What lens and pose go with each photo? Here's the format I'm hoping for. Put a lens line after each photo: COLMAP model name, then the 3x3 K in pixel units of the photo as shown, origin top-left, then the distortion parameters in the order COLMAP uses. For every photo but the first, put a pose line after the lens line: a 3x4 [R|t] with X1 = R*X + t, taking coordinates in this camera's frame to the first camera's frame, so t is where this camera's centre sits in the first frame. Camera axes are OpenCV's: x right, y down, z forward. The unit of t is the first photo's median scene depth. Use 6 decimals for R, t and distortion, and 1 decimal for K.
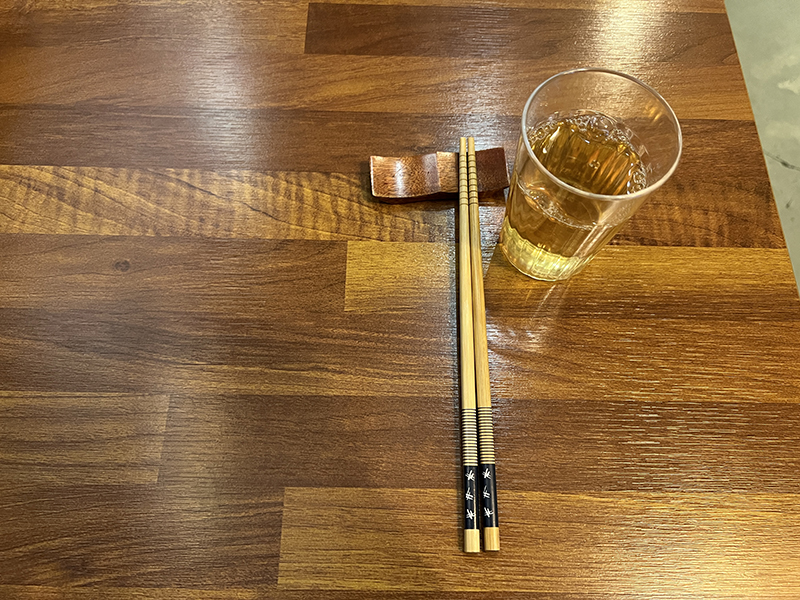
lens RADIAL K [[606.3, 0, 400.0], [0, 606.3, 300.0], [0, 0, 1]] dist [0.052882, -0.078692]
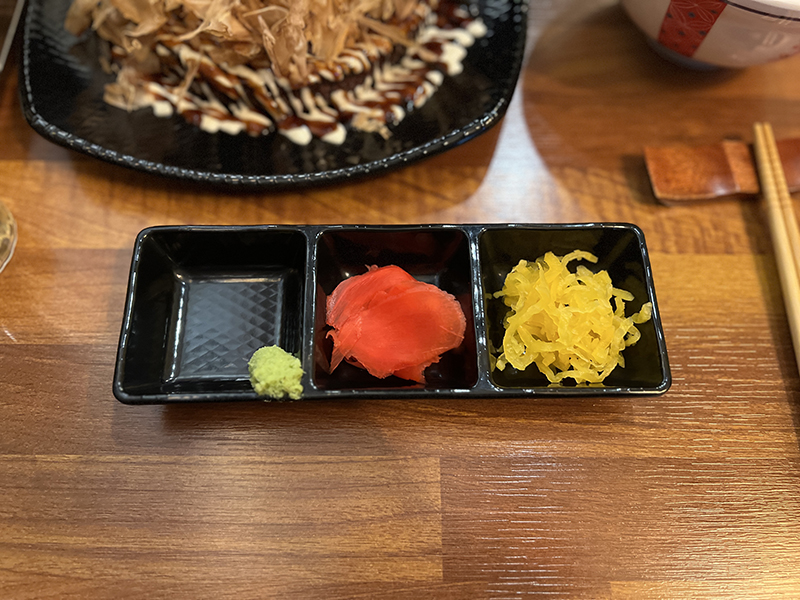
lens RADIAL K [[619.4, 0, 400.0], [0, 619.4, 300.0], [0, 0, 1]] dist [0.002143, -0.008950]
pose [[0.999939, -0.009620, 0.005480, -0.385018], [0.009669, 0.999914, -0.008848, -0.033520], [-0.005395, 0.008901, 0.999946, 0.196661]]
